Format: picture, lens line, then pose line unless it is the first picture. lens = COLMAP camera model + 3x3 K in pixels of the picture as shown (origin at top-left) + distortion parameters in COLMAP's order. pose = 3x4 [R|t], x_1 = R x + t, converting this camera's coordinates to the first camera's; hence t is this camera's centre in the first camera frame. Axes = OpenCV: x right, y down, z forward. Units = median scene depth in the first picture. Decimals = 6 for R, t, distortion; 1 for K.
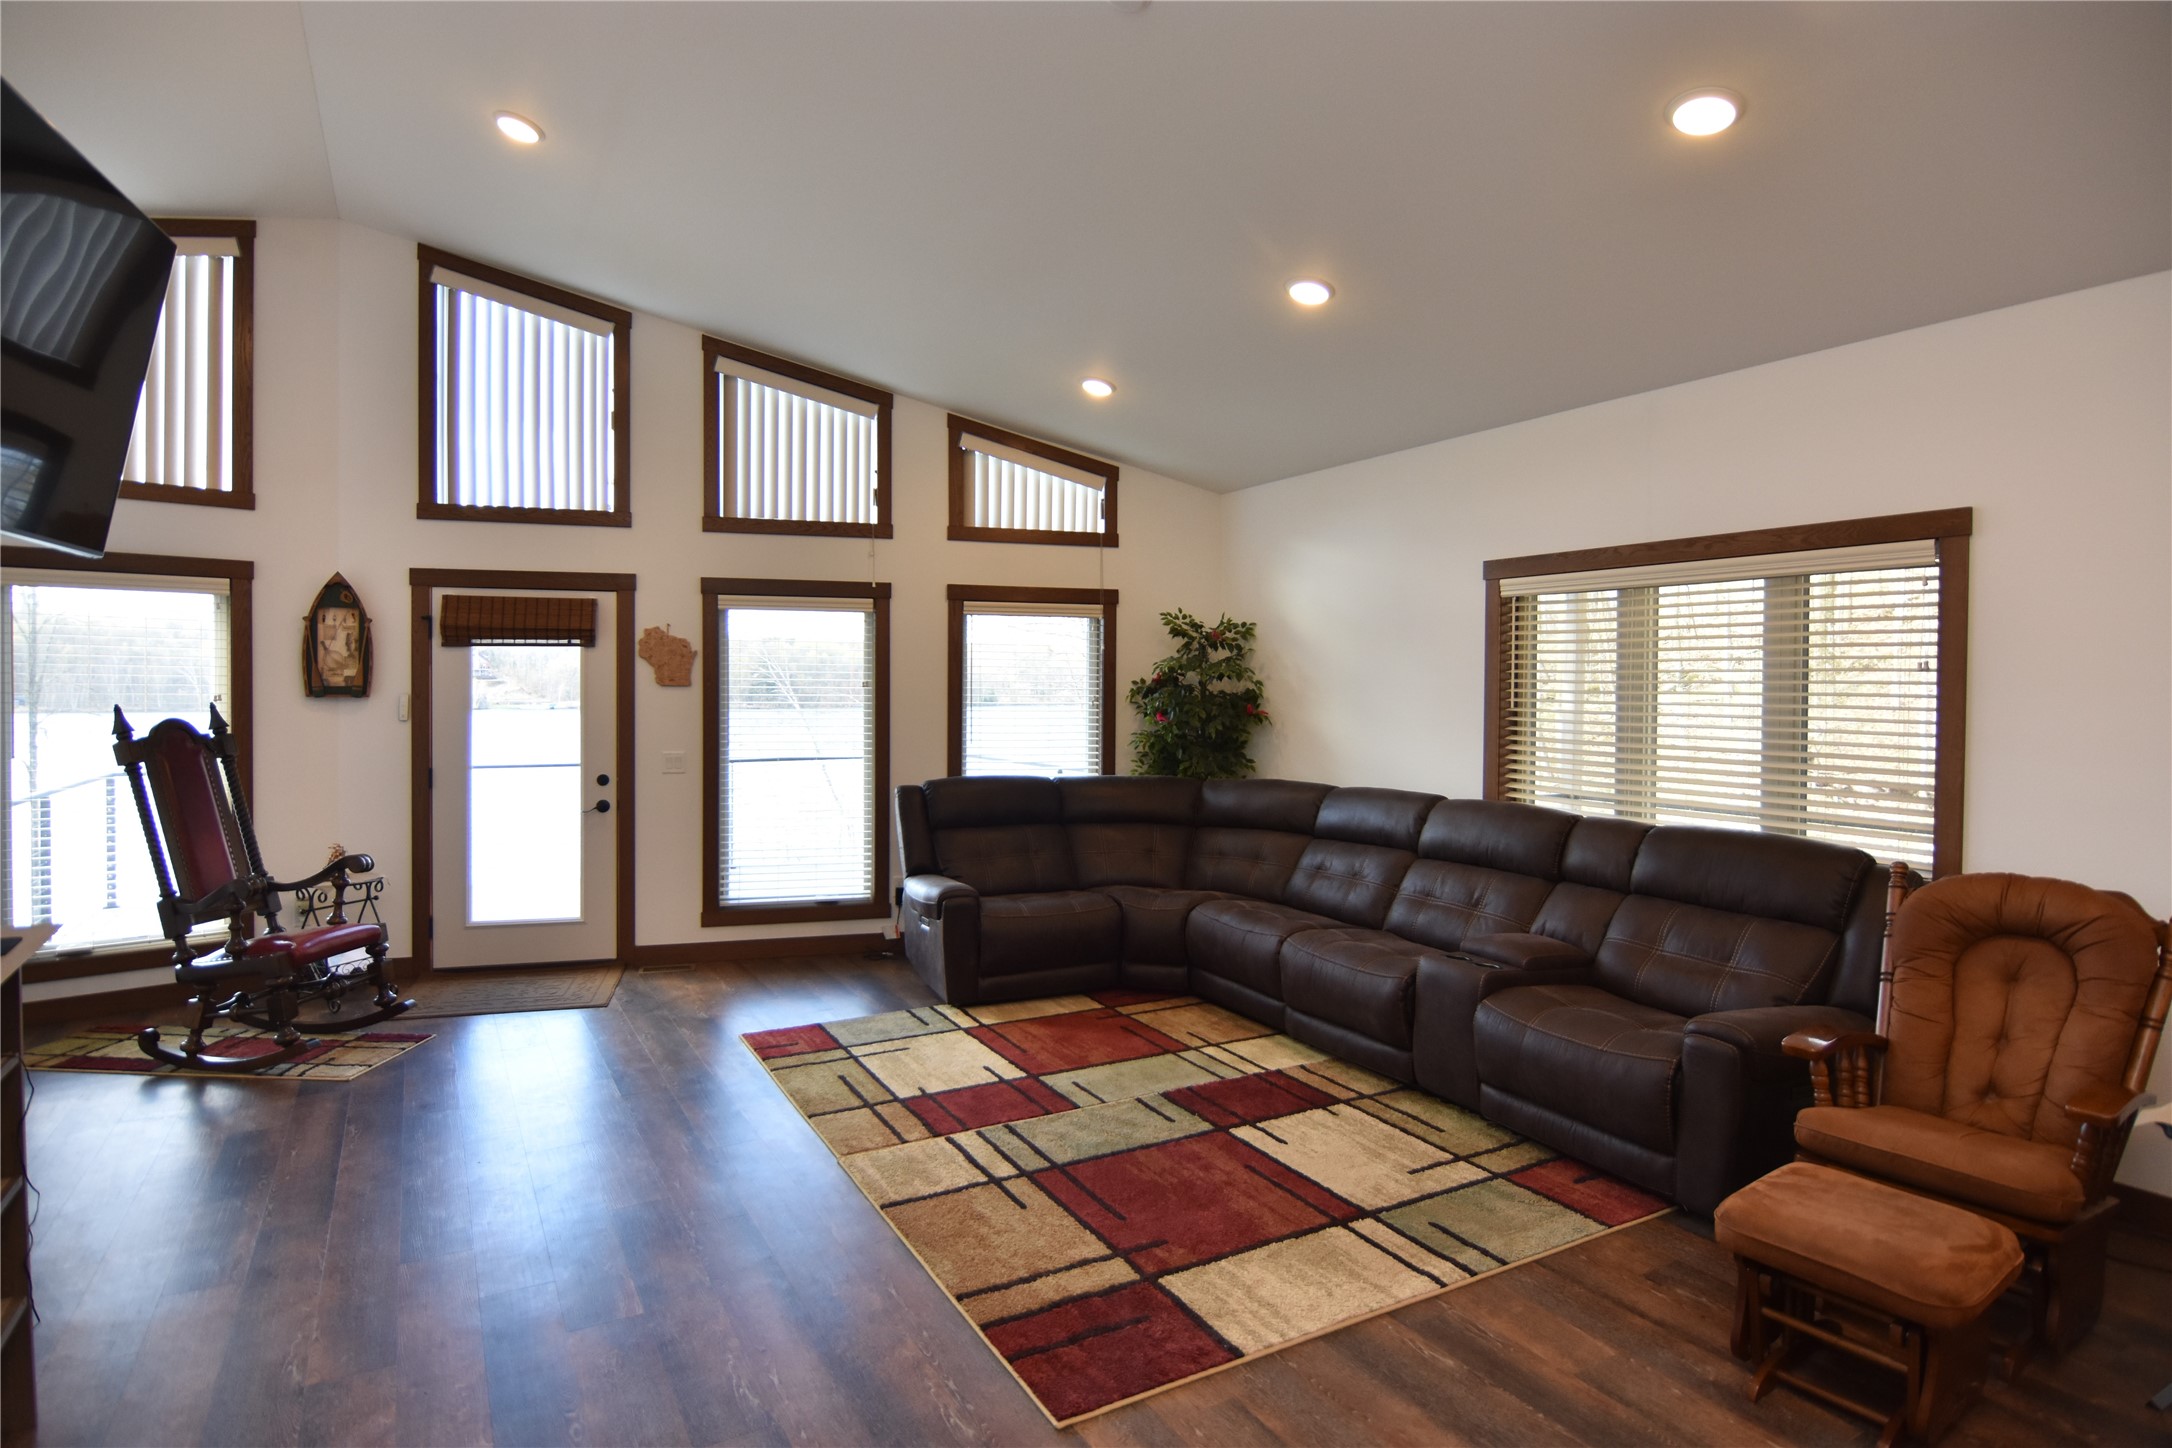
lens RADIAL K [[1150.1, 0, 1087.0], [0, 1150.1, 719.0], [0, 0, 1]] dist [-0.000617, -0.017109]
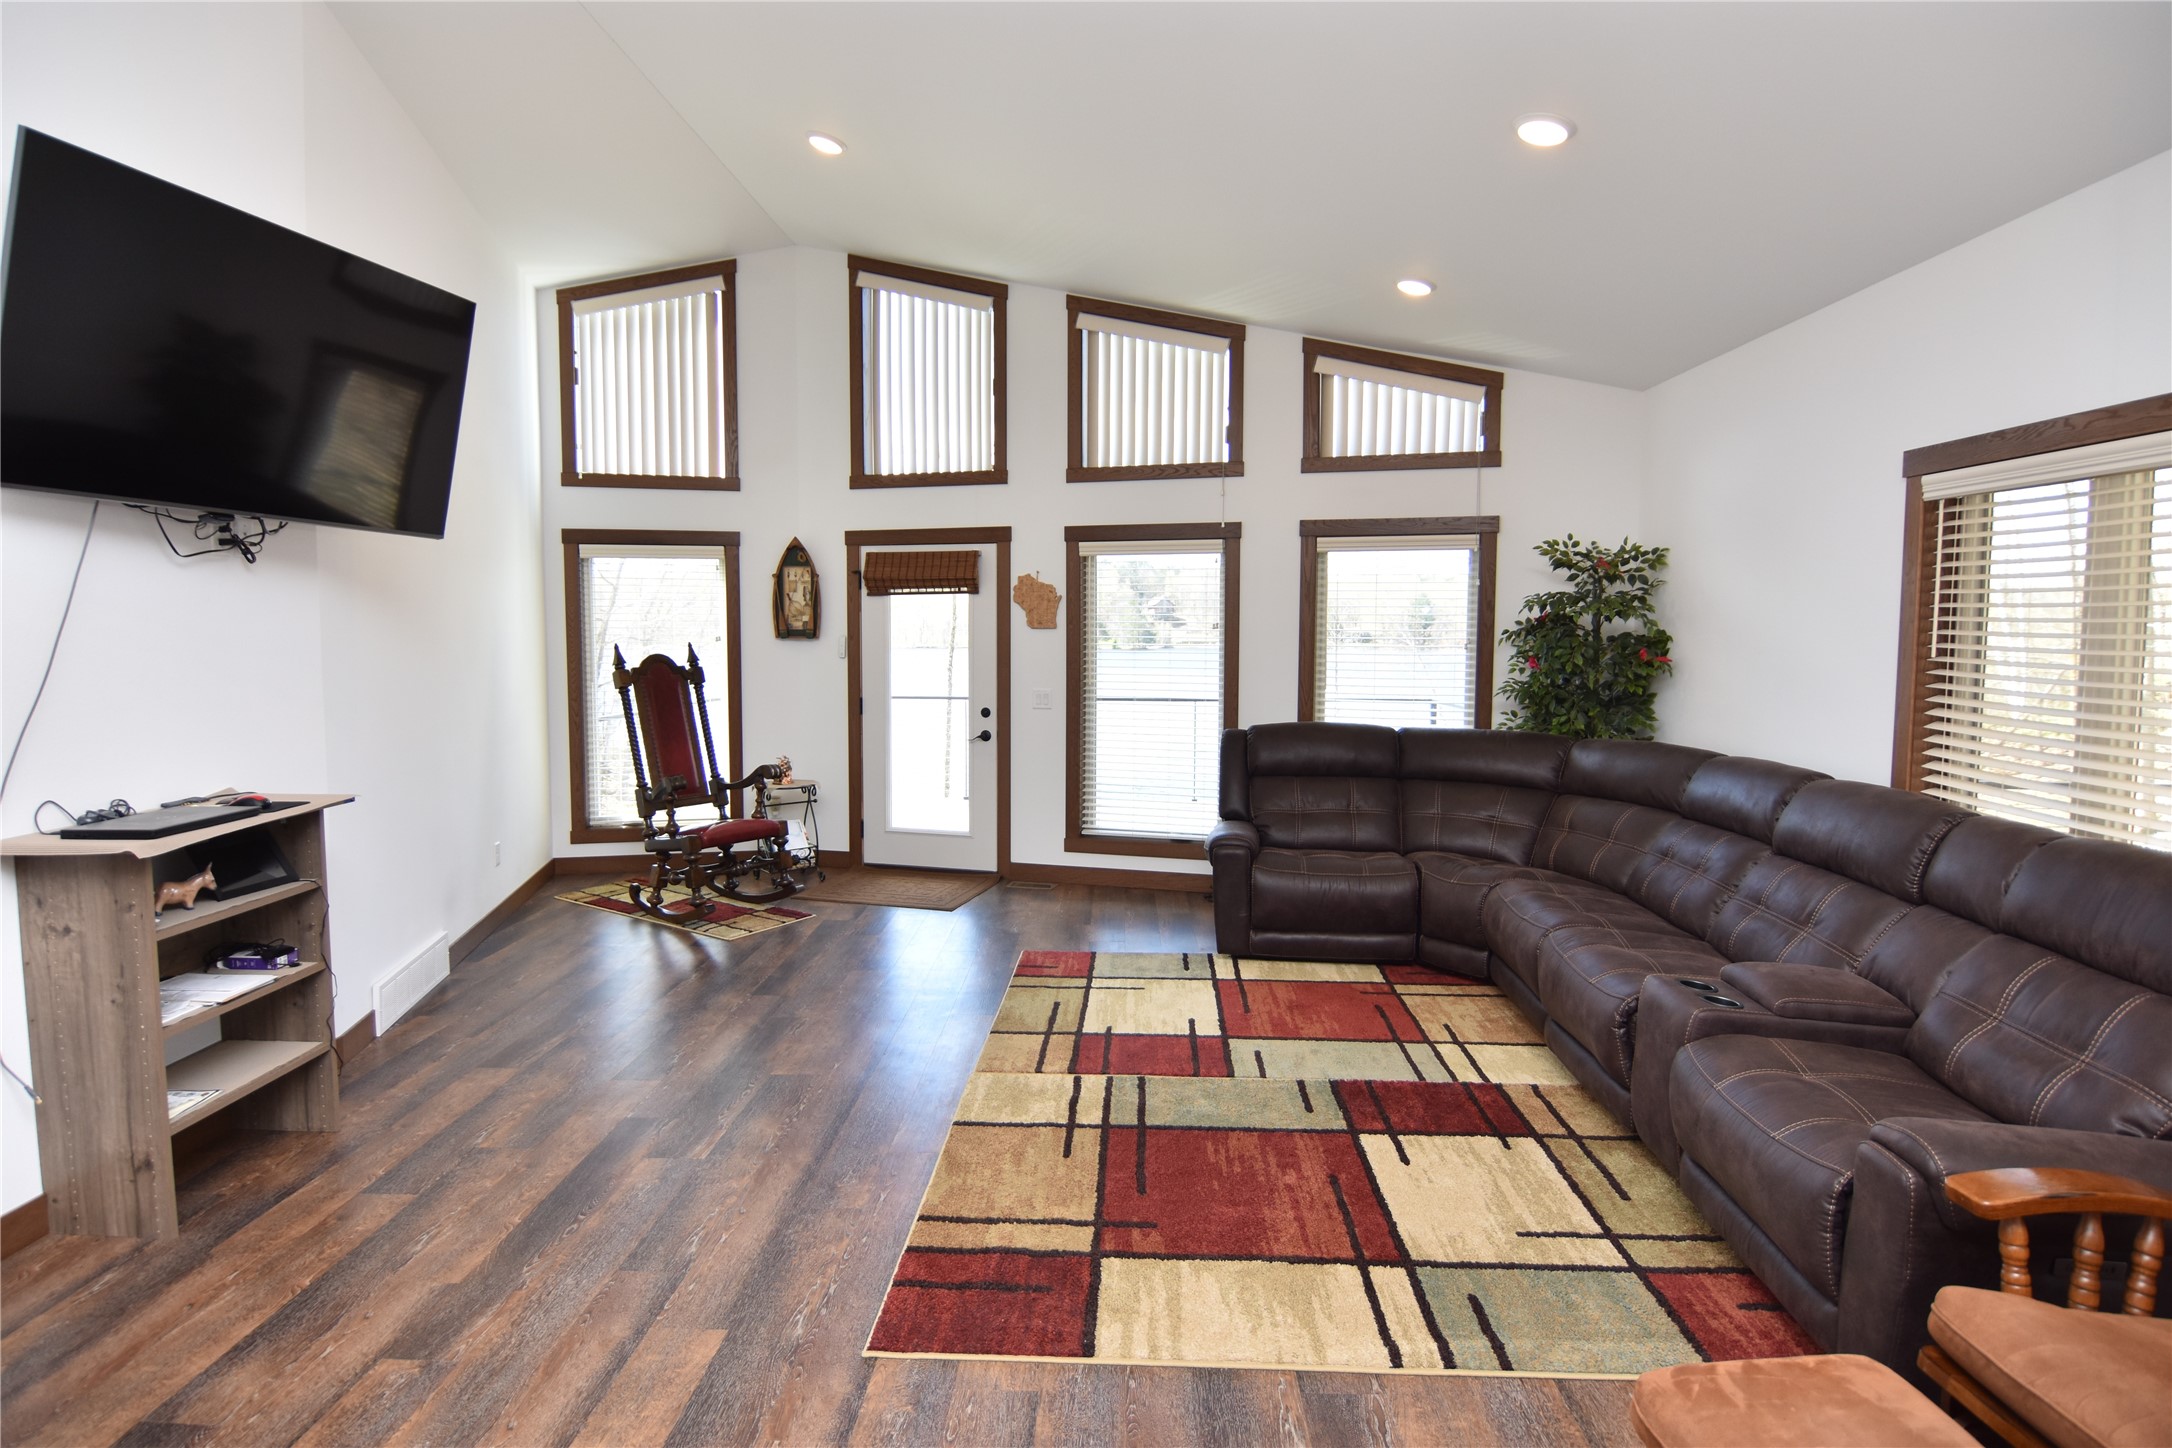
lens RADIAL K [[1150.1, 0, 1079.8], [0, 1150.1, 718.7], [0, 0, 1]] dist [-0.000617, -0.017109]
pose [[0.844283, 0.038873, -0.534486, 0.278693], [-0.011889, 0.998479, 0.053839, -0.002834], [0.535766, -0.039101, 0.843461, 0.110261]]
